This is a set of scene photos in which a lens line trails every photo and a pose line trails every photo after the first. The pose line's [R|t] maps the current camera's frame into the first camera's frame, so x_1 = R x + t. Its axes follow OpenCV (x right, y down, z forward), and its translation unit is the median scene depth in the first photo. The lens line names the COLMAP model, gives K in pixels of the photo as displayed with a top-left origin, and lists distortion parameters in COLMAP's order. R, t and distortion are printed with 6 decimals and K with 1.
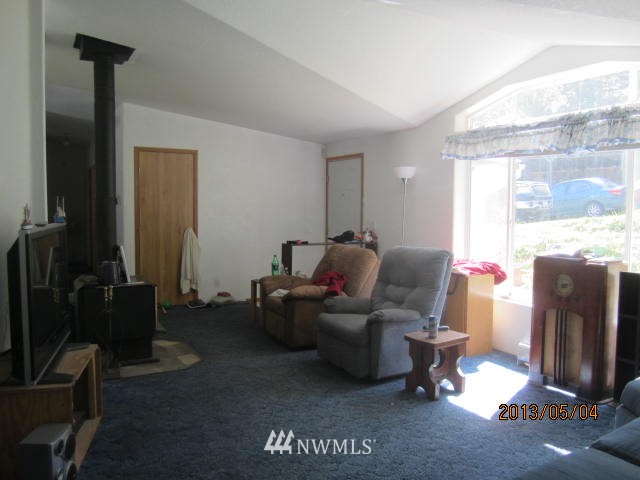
lens RADIAL K [[527.1, 0, 320.0], [0, 527.1, 240.0], [0, 0, 1]] dist [-0.001341, -0.006366]
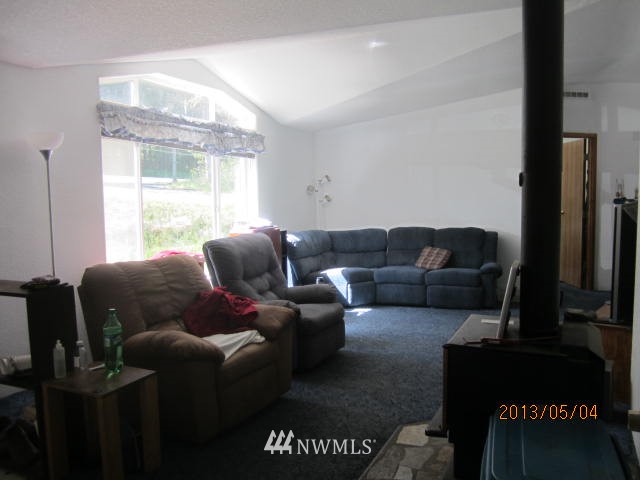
lens RADIAL K [[527.1, 0, 320.0], [0, 527.1, 240.0], [0, 0, 1]] dist [-0.001341, -0.006366]
pose [[-0.562256, -0.072136, 0.823811, -0.670226], [0.058735, 0.990189, 0.126791, -0.093070], [-0.824875, 0.119676, -0.552503, 1.377779]]
